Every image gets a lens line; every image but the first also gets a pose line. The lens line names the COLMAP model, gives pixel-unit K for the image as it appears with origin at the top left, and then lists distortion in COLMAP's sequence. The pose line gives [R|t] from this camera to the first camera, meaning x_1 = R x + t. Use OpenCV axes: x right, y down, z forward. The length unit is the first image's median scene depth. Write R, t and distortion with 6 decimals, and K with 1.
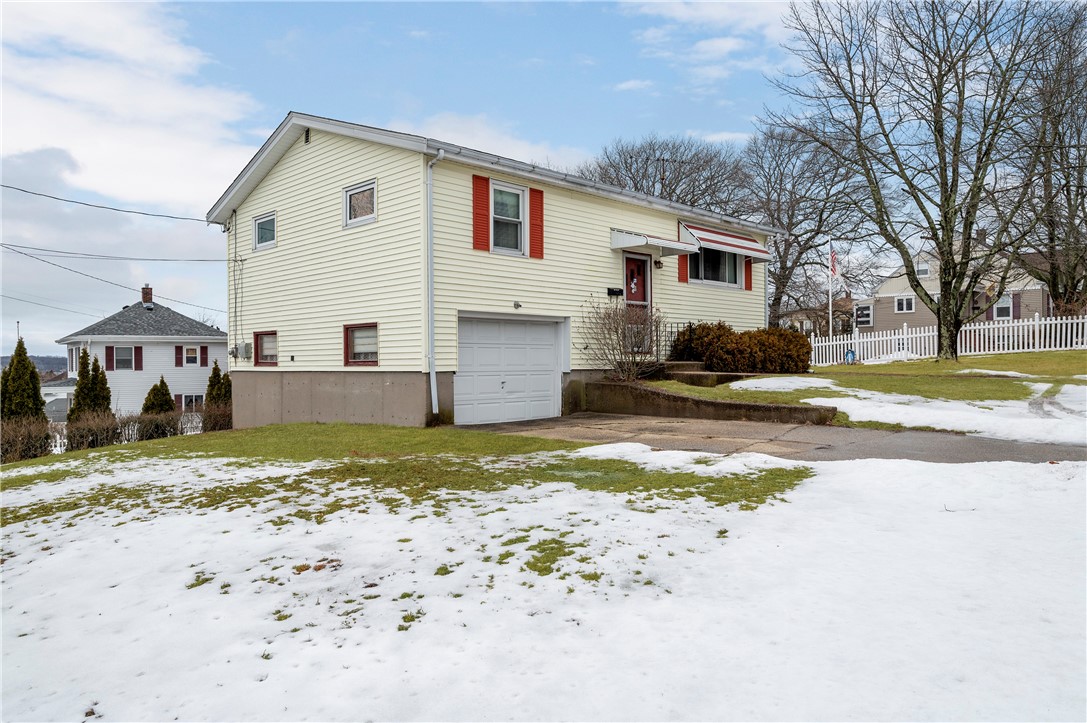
lens RADIAL K [[728.2, 0, 551.6], [0, 728.2, 358.2], [0, 0, 1]] dist [0.011627, 0.003022]
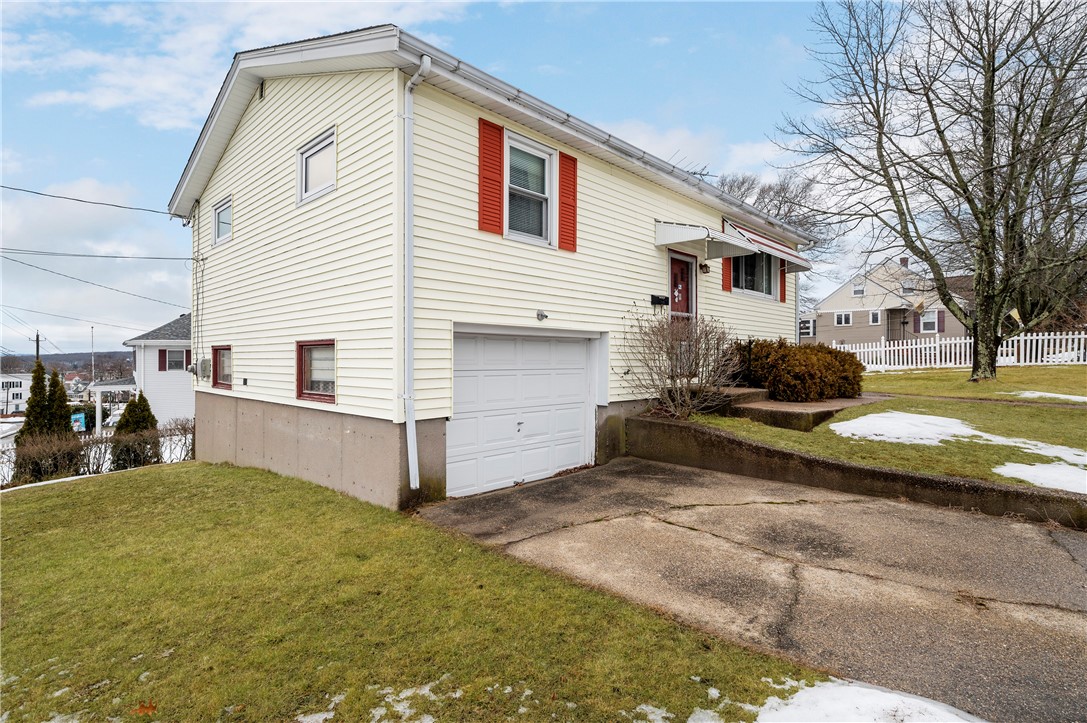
lens RADIAL K [[533.8, 0, 545.9], [0, 533.8, 354.9], [0, 0, 1]] dist [-0.005780, -0.000800]
pose [[0.999918, 0.008892, 0.009192, -0.045312], [-0.008875, 0.999959, -0.001871, -0.032722], [-0.009208, 0.001789, 0.999956, 0.467722]]
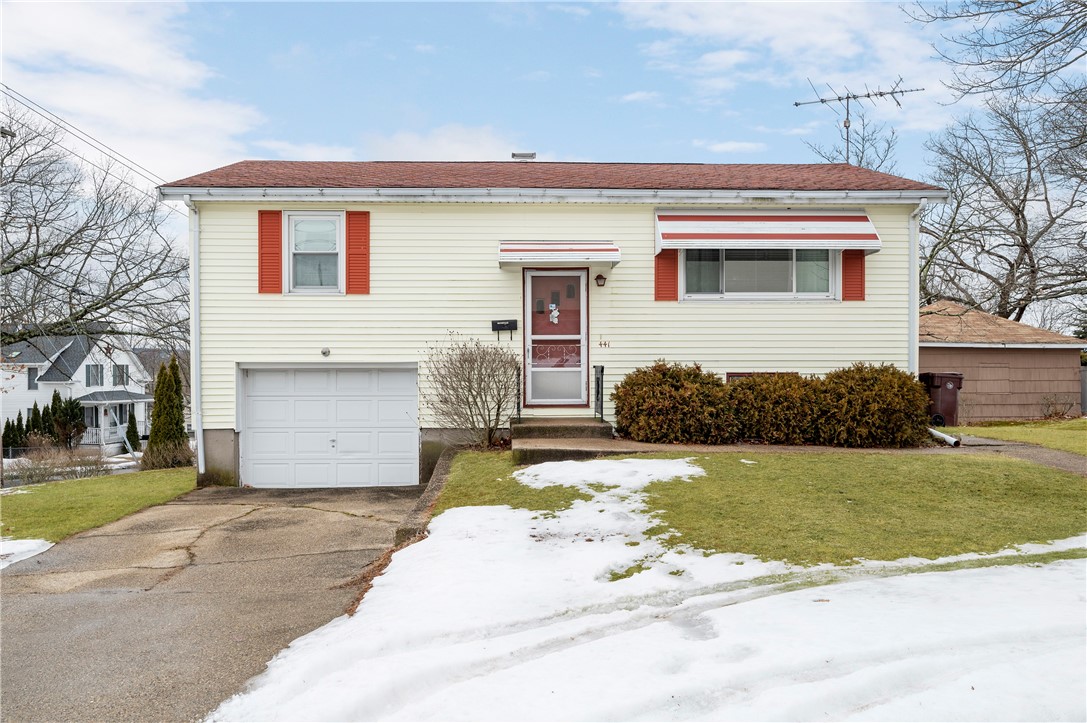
lens RADIAL K [[756.9, 0, 543.2], [0, 756.9, 373.3], [0, 0, 1]] dist [0.003717, 0.000154]
pose [[0.716937, 0.006129, -0.697111, 0.726451], [-0.000778, 0.999968, 0.007993, -0.053368], [0.697137, -0.005188, 0.716919, 0.520734]]
